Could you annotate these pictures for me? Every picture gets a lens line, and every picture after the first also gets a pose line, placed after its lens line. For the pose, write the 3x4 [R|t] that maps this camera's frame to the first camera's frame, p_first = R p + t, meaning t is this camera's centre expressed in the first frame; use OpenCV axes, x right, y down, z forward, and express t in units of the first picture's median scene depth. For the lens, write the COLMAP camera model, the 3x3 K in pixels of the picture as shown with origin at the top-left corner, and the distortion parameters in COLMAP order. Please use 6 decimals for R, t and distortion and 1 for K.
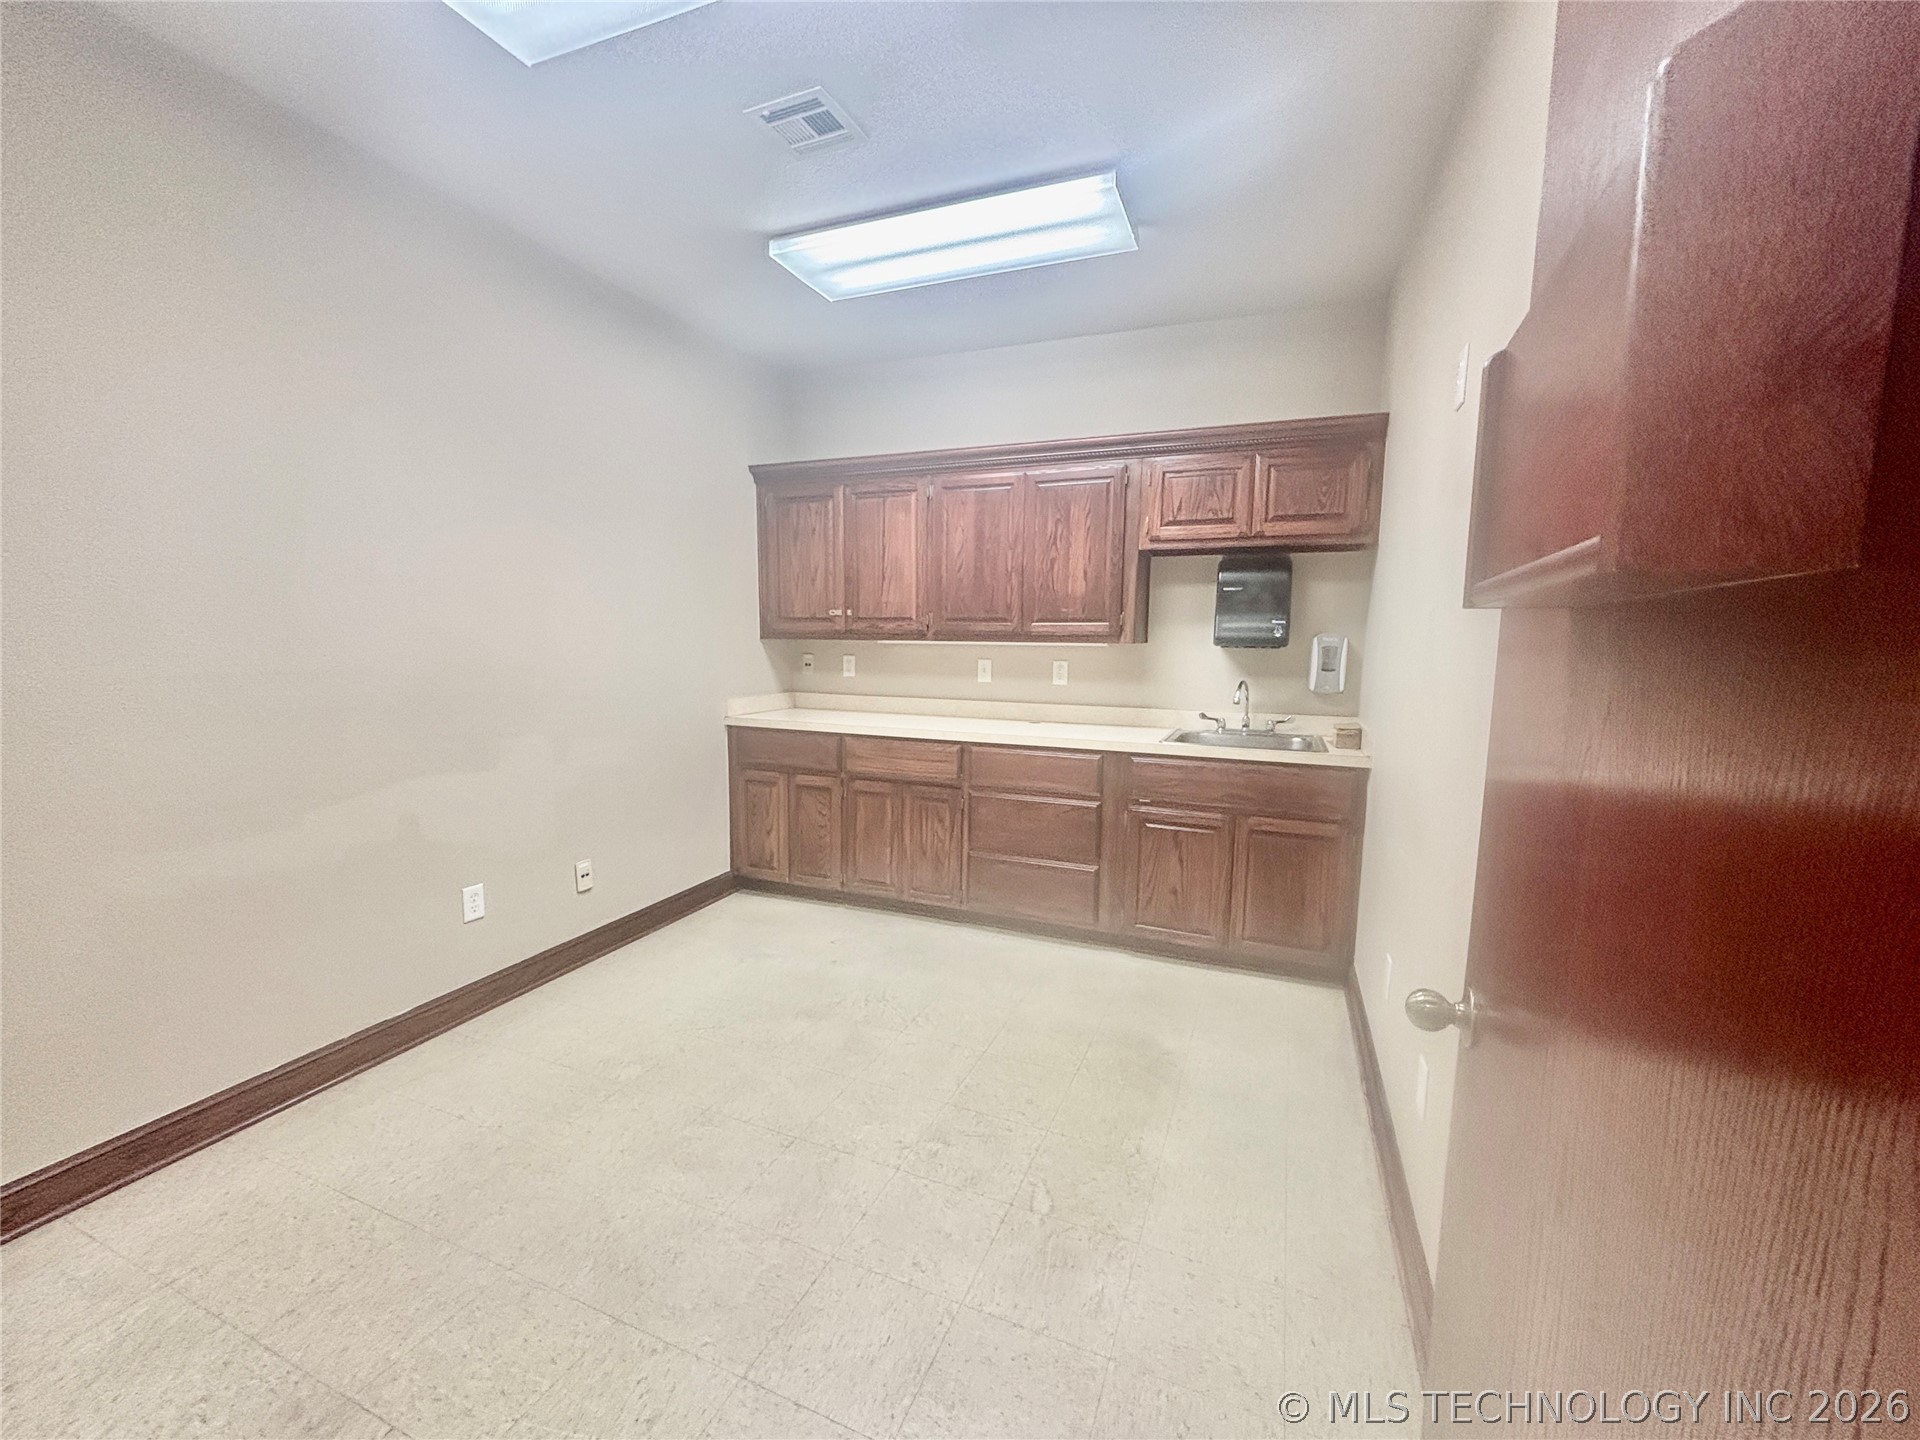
lens RADIAL K [[752.6, 0, 960.0], [0, 752.6, 720.0], [0, 0, 1]] dist [0.000569, 0.000012]
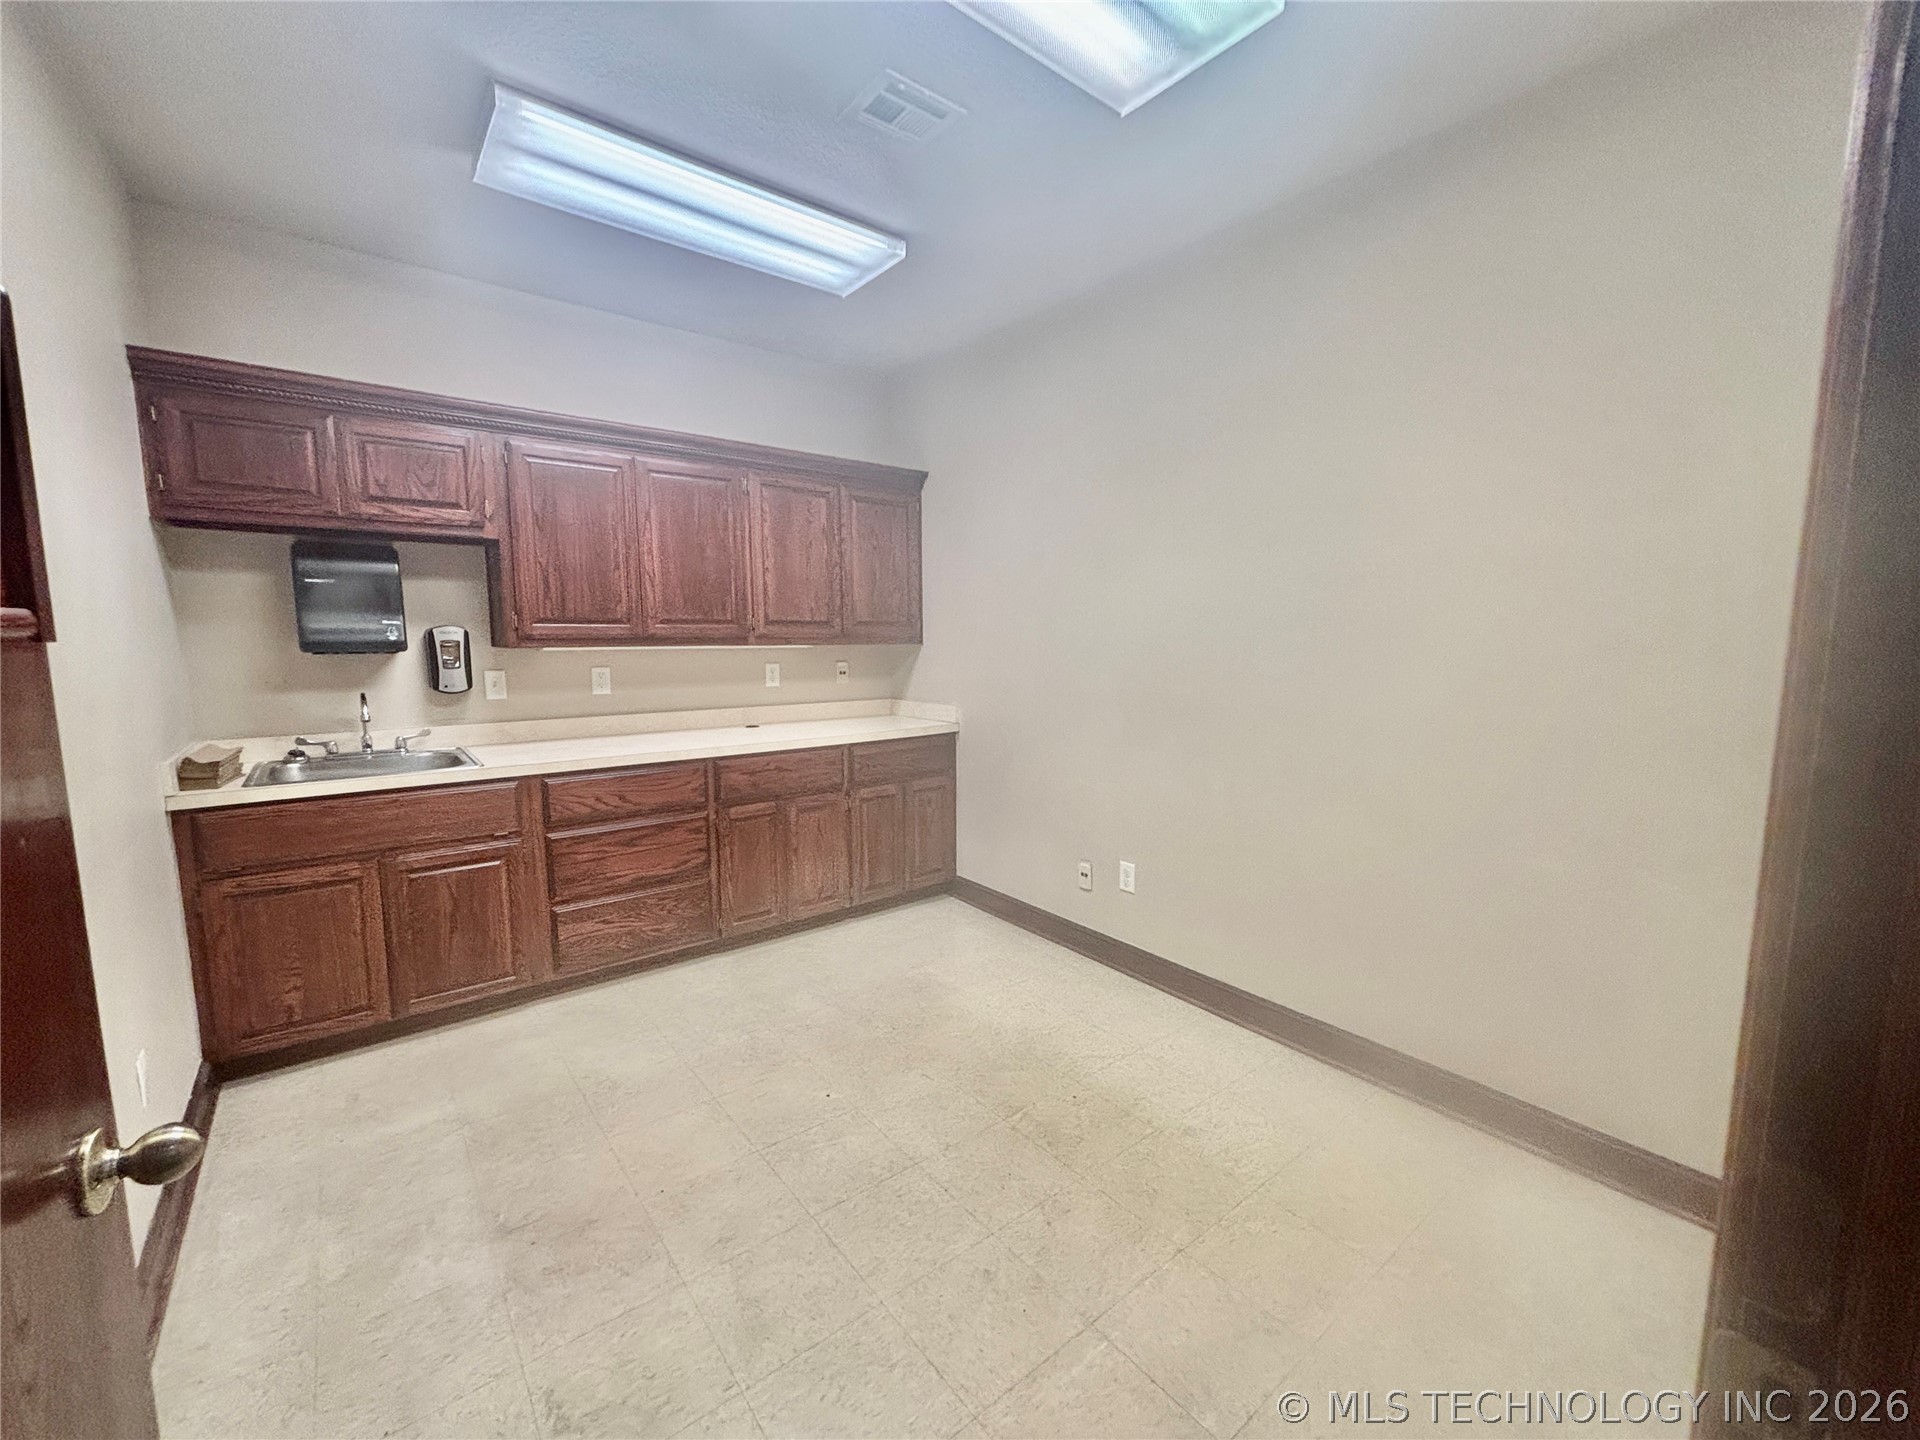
lens RADIAL K [[771.6, 0, 966.2], [0, 771.6, 722.3], [0, 0, 1]] dist [0.002224, 0.000109]
pose [[0.497370, -0.108885, 0.860678, -0.567337], [0.109432, 0.992042, 0.062265, -0.032108], [-0.860609, 0.063217, 0.505327, 0.227044]]
